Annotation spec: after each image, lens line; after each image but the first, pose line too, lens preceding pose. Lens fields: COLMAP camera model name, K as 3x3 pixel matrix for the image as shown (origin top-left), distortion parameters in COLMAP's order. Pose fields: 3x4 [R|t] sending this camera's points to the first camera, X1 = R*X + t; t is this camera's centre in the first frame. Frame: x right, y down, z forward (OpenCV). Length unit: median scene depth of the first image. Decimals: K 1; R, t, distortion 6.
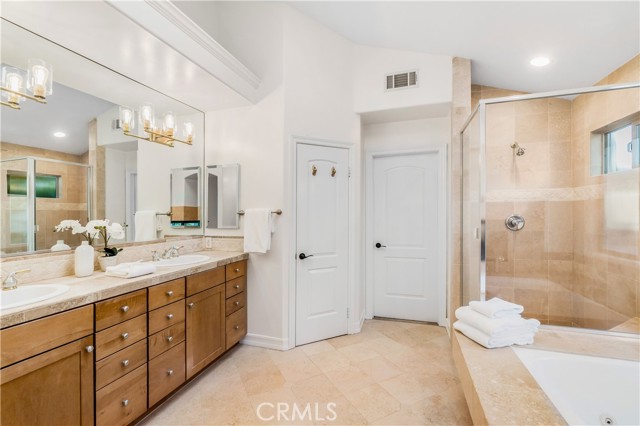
lens RADIAL K [[277.6, 0, 318.4], [0, 277.6, 213.8], [0, 0, 1]] dist [-0.001377, -0.000753]
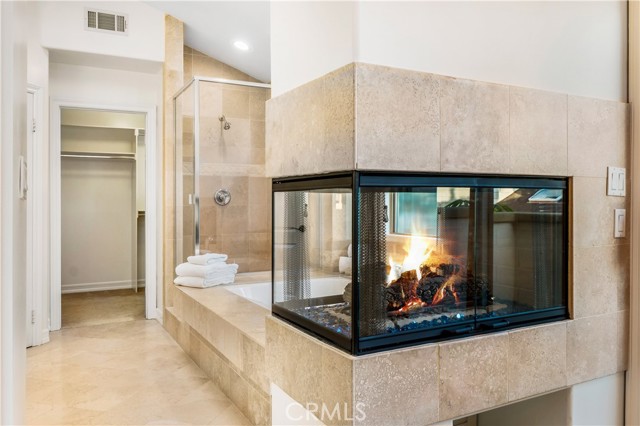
lens RADIAL K [[499.4, 0, 321.3], [0, 499.4, 209.3], [0, 0, 1]] dist [0.003067, 0.000270]
pose [[0.691917, -0.004377, 0.721964, -0.338242], [-0.001618, 0.999970, 0.007613, 0.062981], [-0.721975, -0.006435, 0.691889, -0.493729]]
